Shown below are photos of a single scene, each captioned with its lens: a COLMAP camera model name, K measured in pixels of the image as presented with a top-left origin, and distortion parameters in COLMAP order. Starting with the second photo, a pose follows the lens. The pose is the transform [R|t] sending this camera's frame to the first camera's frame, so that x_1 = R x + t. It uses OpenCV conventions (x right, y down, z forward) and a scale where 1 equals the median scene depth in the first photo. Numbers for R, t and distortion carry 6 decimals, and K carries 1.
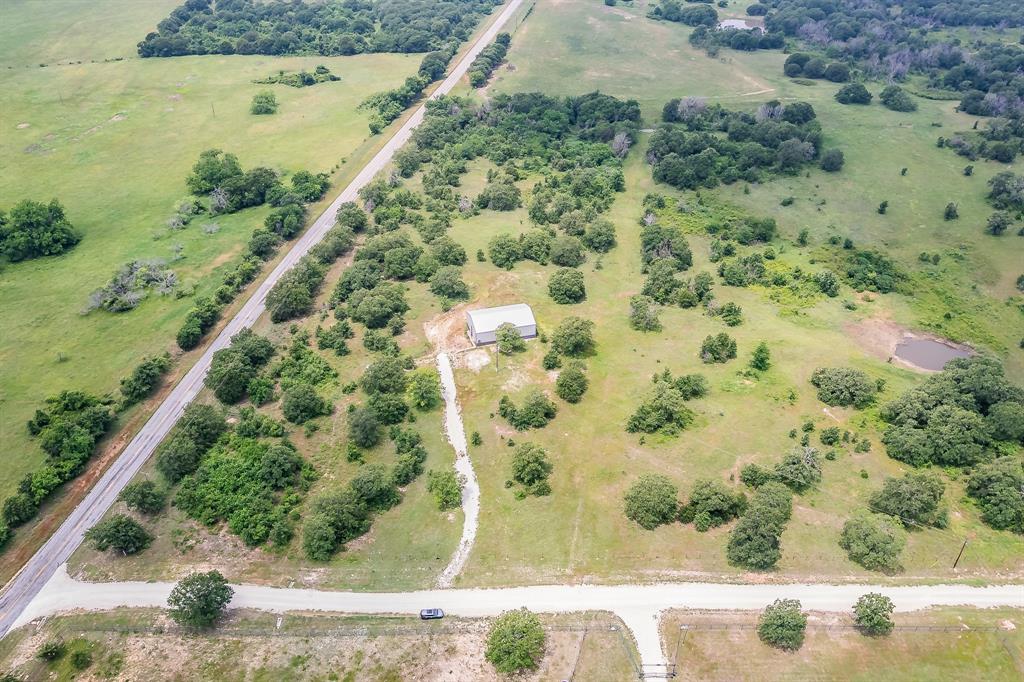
lens RADIAL K [[754.8, 0, 512.0], [0, 754.8, 341.0], [0, 0, 1]] dist [-0.081743, 0.070863]
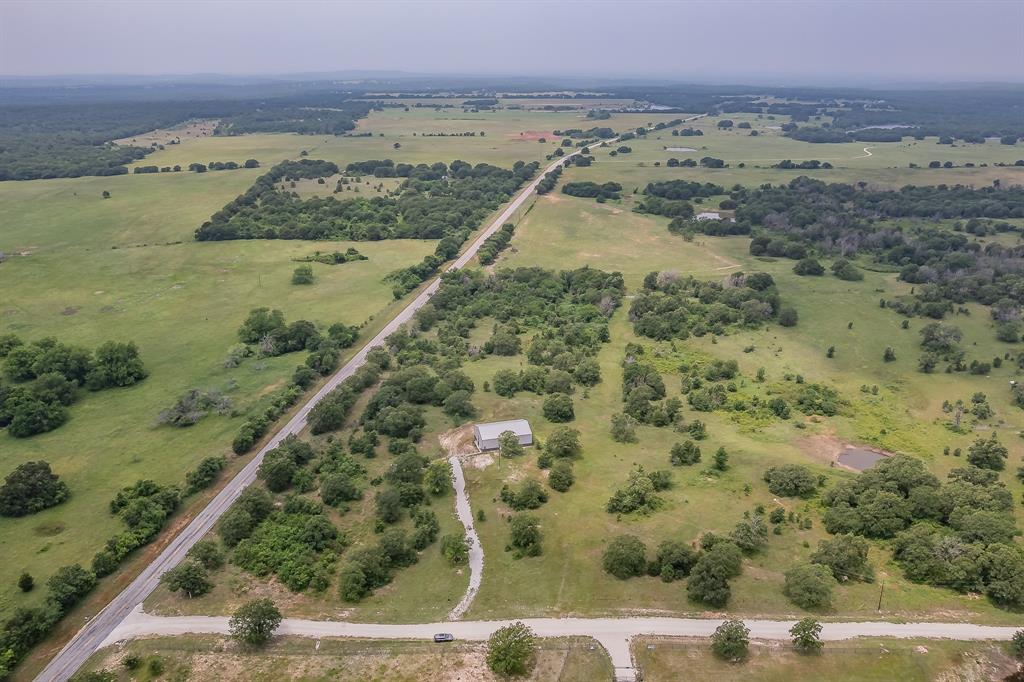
lens RADIAL K [[754.8, 0, 512.0], [0, 754.8, 341.0], [0, 0, 1]] dist [-0.081743, 0.070863]
pose [[0.999963, -0.000623, -0.008636, 0.010214], [-0.001572, 0.967775, -0.251813, 0.134562], [0.008515, 0.251817, 0.967737, -0.198293]]
